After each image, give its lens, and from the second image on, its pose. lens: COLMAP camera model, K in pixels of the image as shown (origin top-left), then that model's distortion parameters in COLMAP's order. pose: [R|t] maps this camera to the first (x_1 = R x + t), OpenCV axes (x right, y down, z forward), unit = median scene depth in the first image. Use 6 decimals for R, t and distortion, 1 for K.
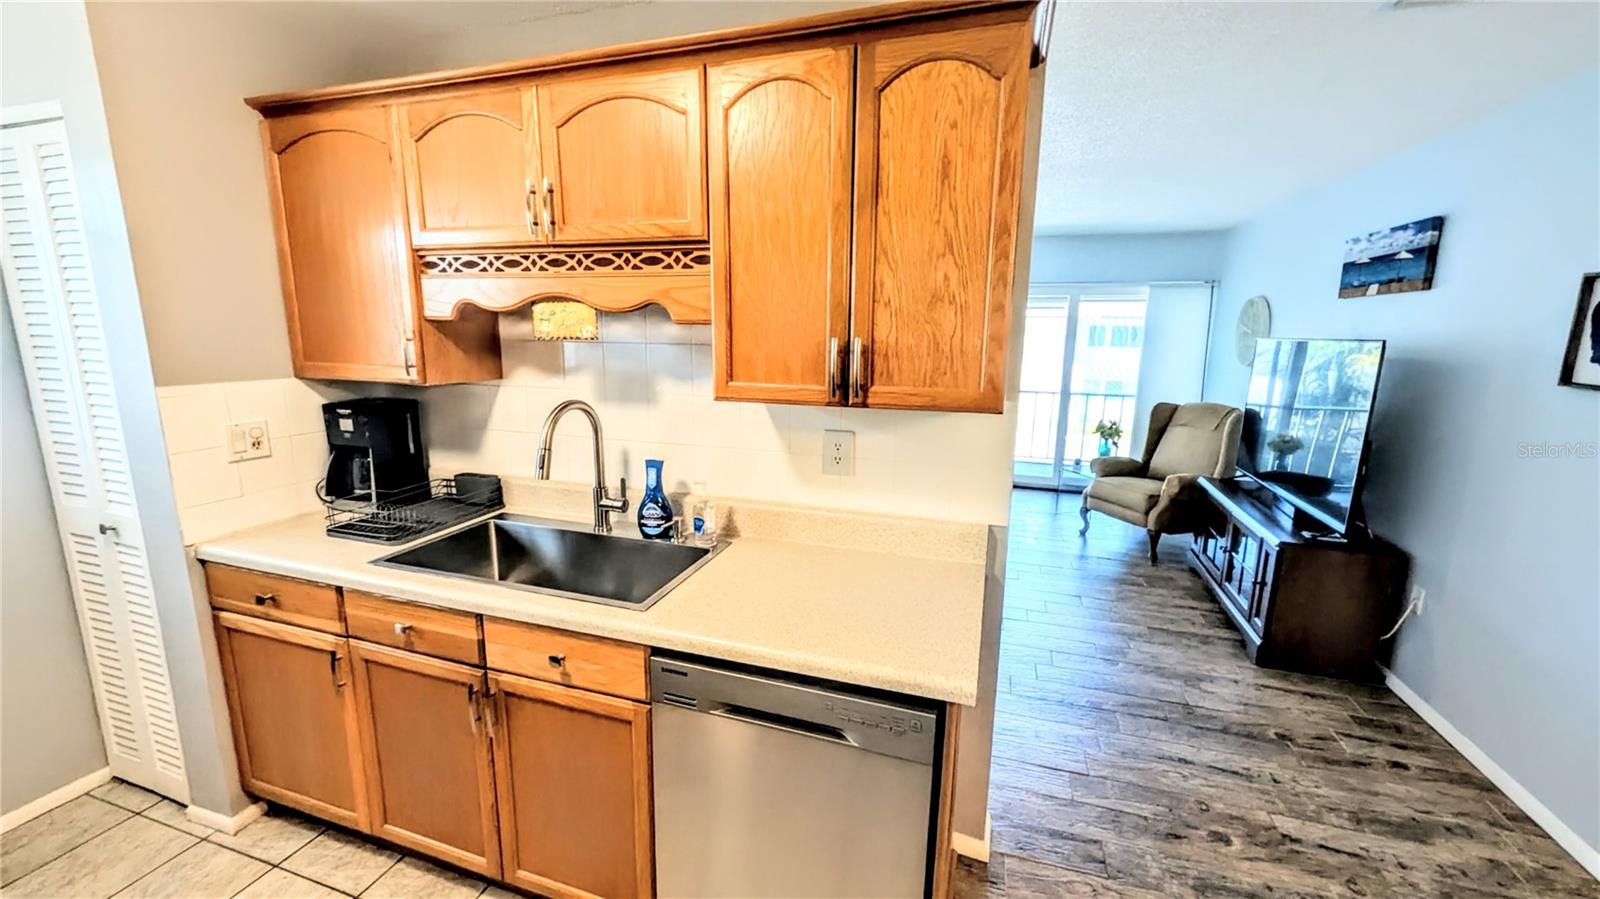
lens RADIAL K [[622.6, 0, 796.2], [0, 622.6, 448.8], [0, 0, 1]] dist [-0.000224, -0.000098]
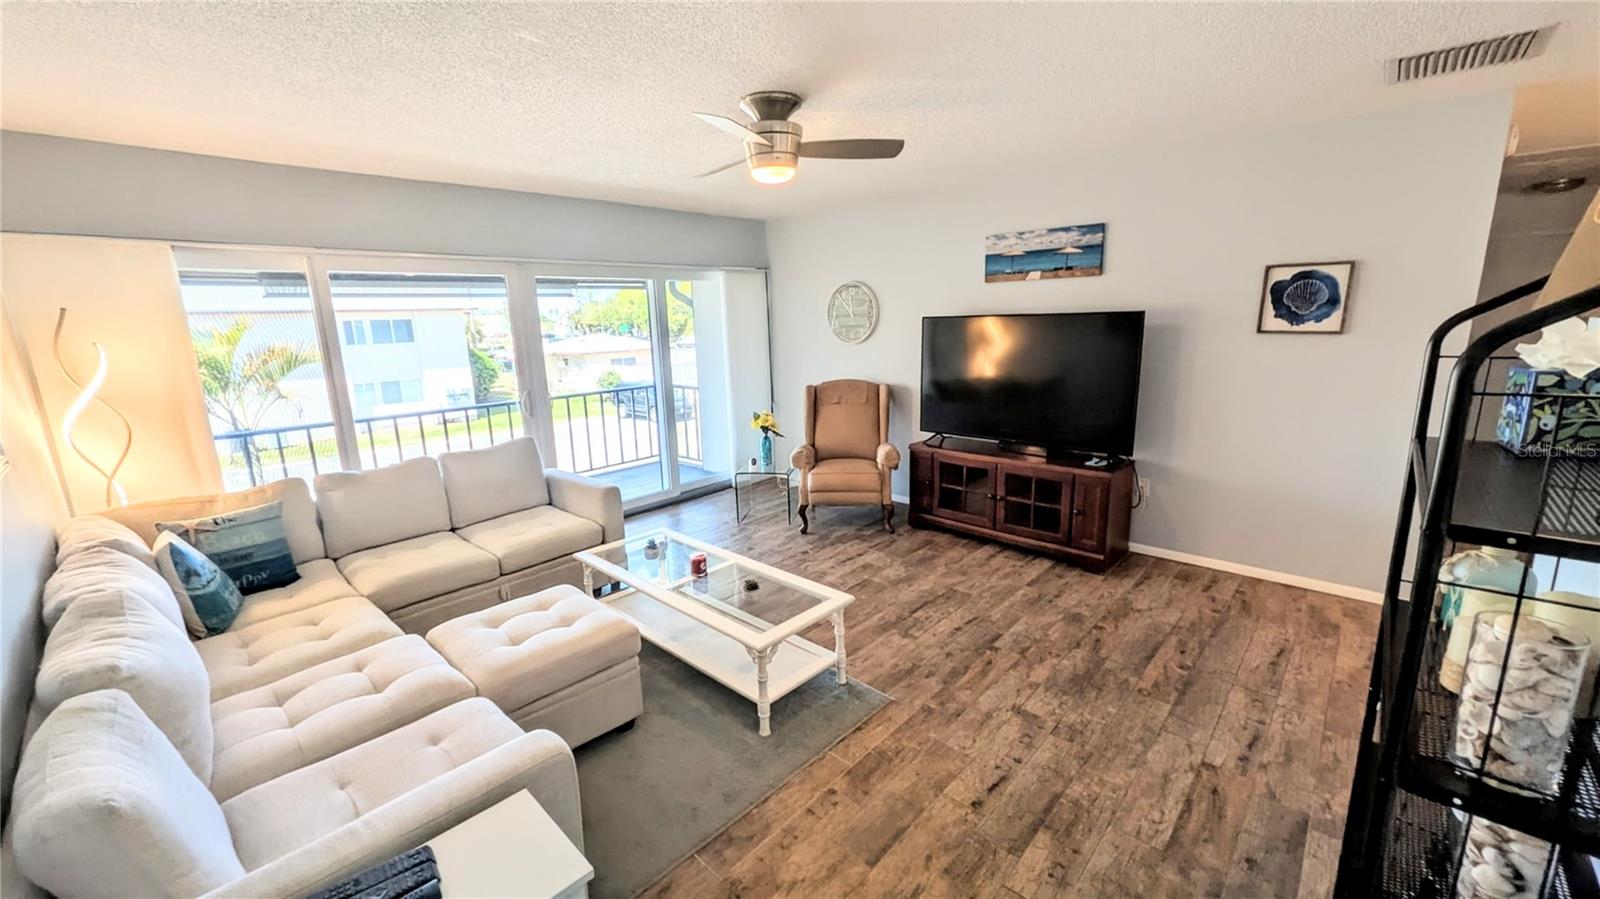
lens RADIAL K [[622.6, 0, 797.1], [0, 622.6, 451.1], [0, 0, 1]] dist [-0.000224, -0.000098]
pose [[0.430676, -0.213189, 0.876966, -0.543014], [0.204005, 0.969546, 0.135509, -0.179659], [-0.879147, 0.120545, 0.461052, 0.896692]]
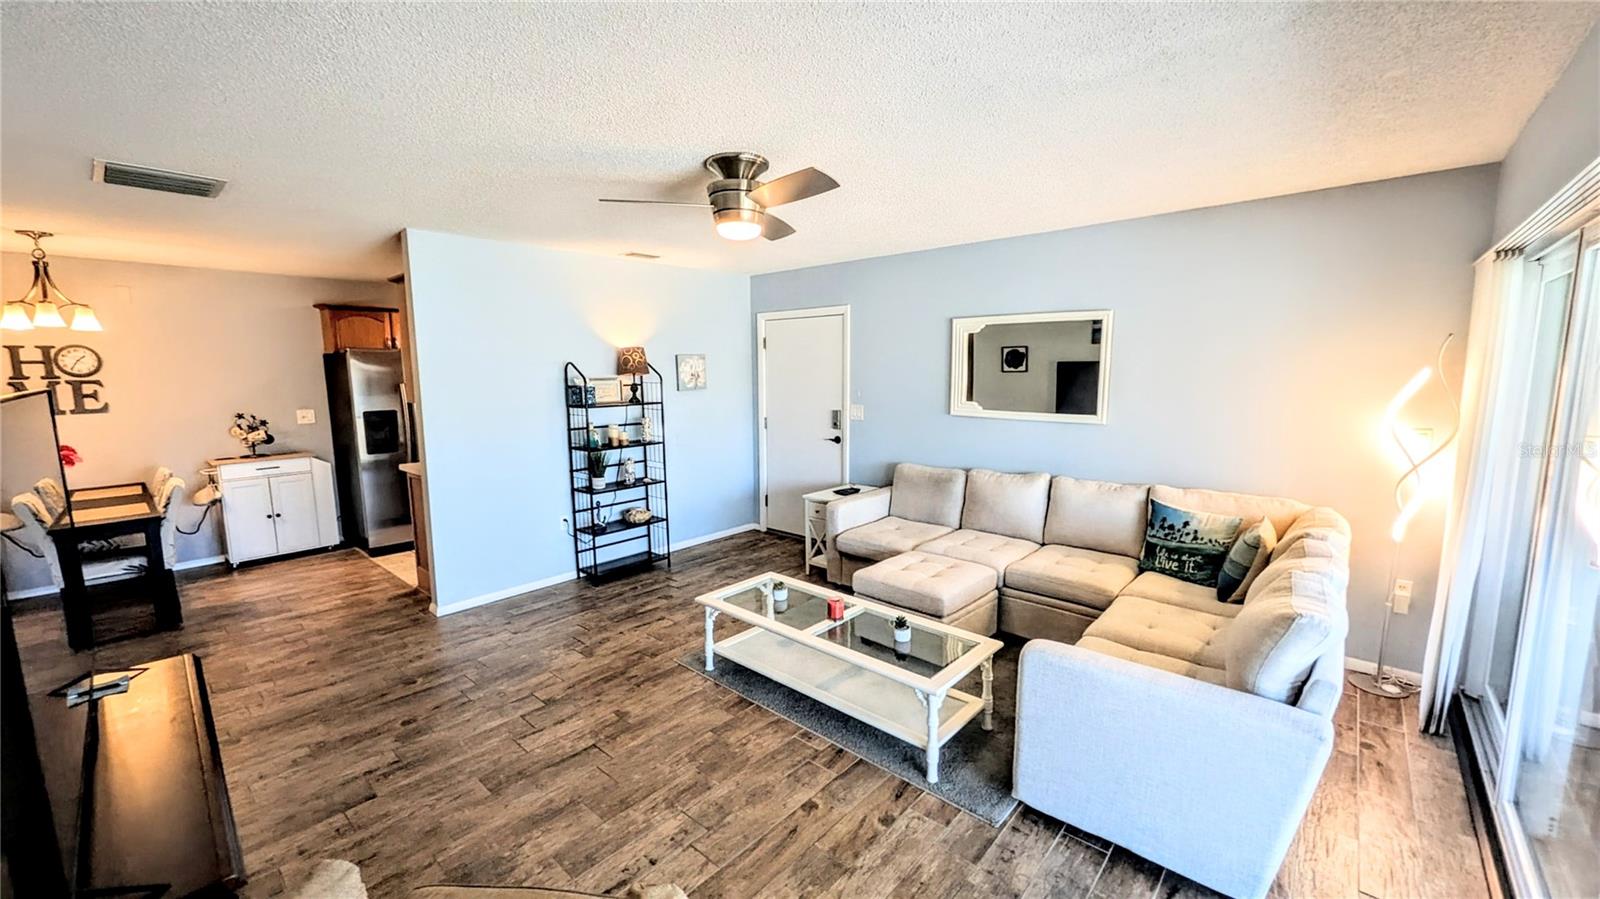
lens RADIAL K [[622.6, 0, 798.8], [0, 622.6, 450.6], [0, 0, 1]] dist [-0.000224, -0.000098]
pose [[-0.409841, 0.116177, -0.904729, 1.058154], [-0.157994, 0.967823, 0.195850, -0.323783], [0.898370, 0.223209, -0.378298, 1.750583]]
